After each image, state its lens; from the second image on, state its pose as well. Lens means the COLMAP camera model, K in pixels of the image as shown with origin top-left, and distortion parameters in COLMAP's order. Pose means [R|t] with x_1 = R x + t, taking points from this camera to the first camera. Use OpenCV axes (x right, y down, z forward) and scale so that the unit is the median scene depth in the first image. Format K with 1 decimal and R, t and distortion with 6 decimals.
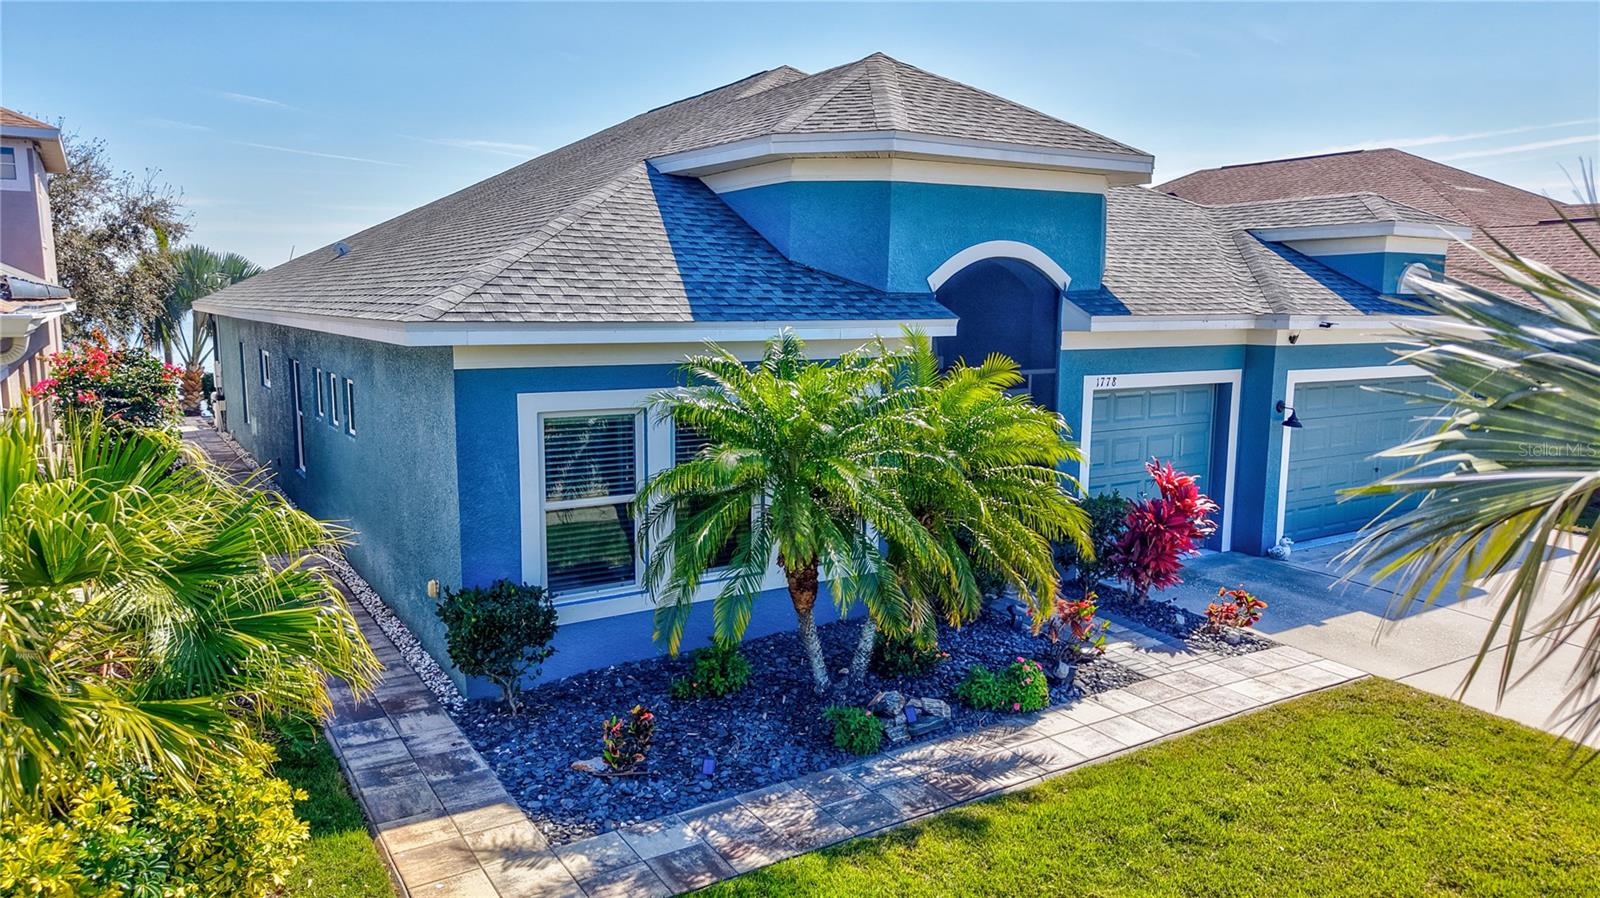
lens RADIAL K [[1125.4, 0, 793.4], [0, 1125.4, 456.0], [0, 0, 1]] dist [0.052082, -0.071984]
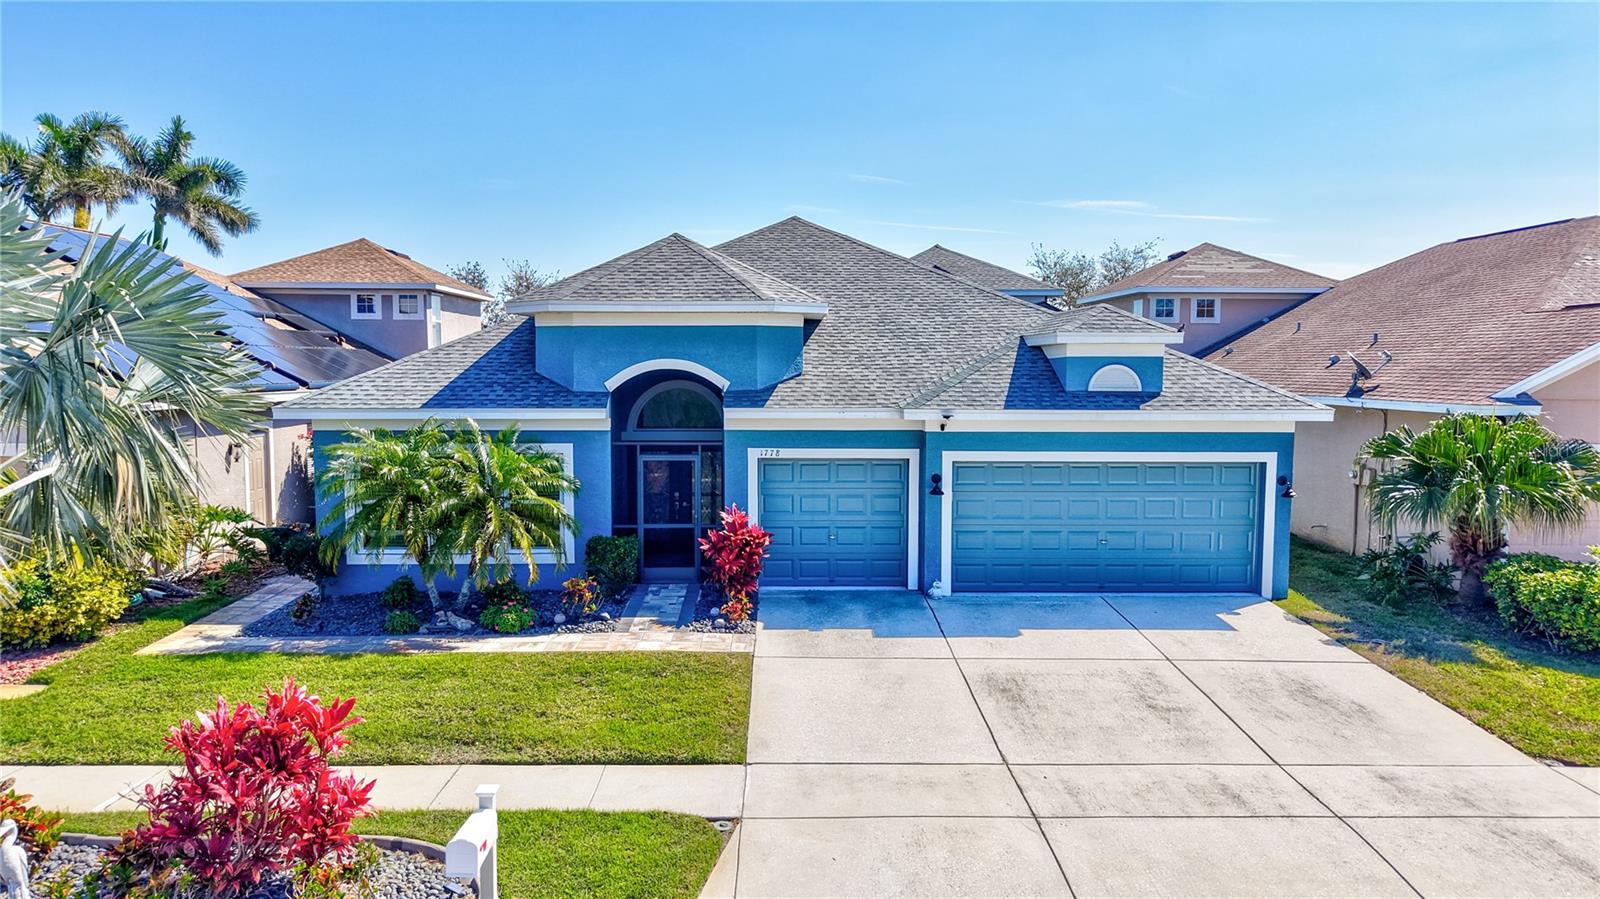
lens RADIAL K [[1067.3, 0, 798.2], [0, 1067.3, 445.3], [0, 0, 1]] dist [0.040317, -0.055336]
pose [[0.843353, 0.042856, -0.535648, 1.074716], [-0.071275, 0.996929, -0.032456, -0.034744], [0.532612, 0.065550, 0.843817, -0.132298]]
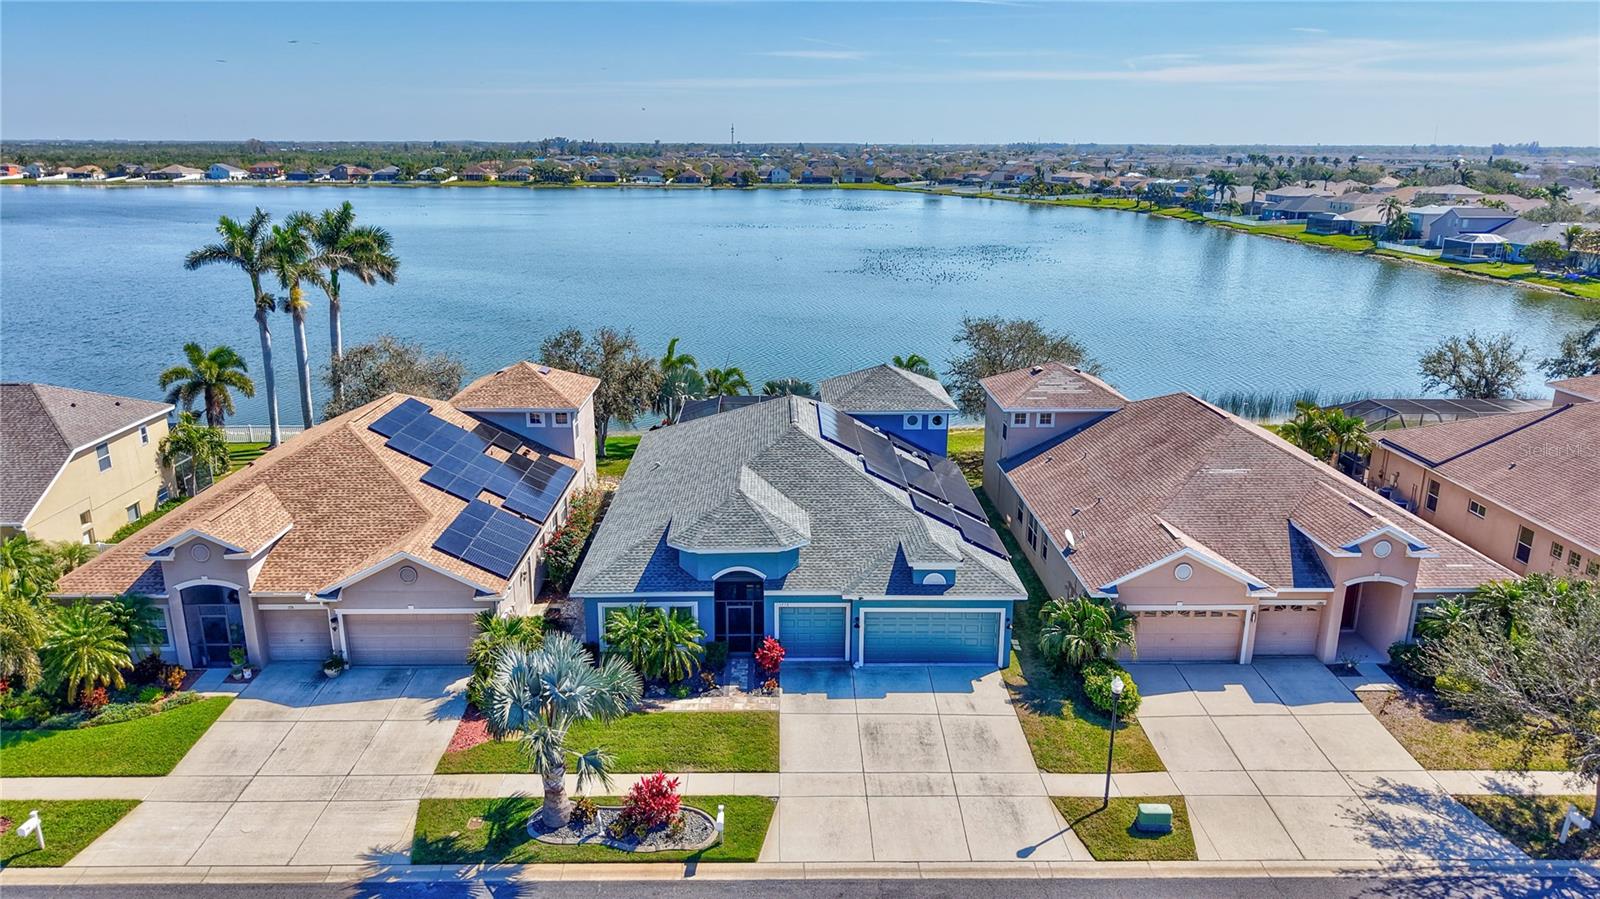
lens RADIAL K [[1050.7, 0, 800.0], [0, 1050.7, 449.5], [0, 0, 1]] dist [0.069961, -0.050501]
pose [[0.844139, 0.149448, -0.514873, 1.879105], [-0.074270, 0.983700, 0.163765, -1.044484], [0.530955, -0.100001, 0.841479, -1.538754]]
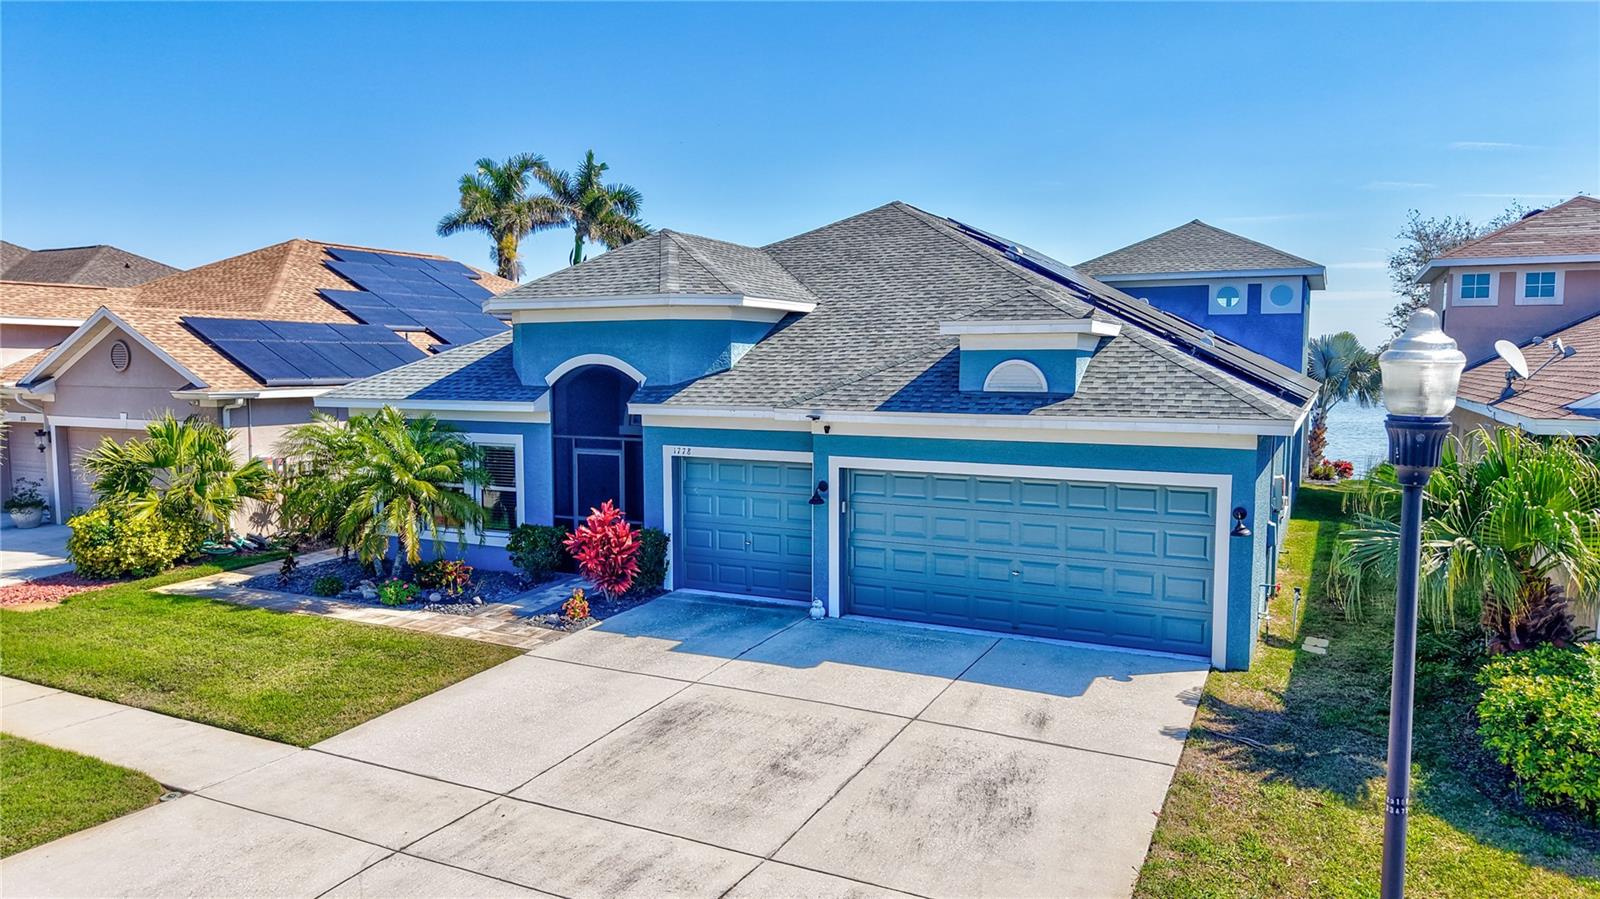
lens RADIAL K [[1067.3, 0, 798.2], [0, 1067.3, 445.3], [0, 0, 1]] dist [0.040317, -0.055336]
pose [[0.499067, 0.069361, -0.863783, 1.544341], [-0.112198, 0.993573, 0.014959, -0.112089], [0.859269, 0.089449, 0.503642, 0.476682]]
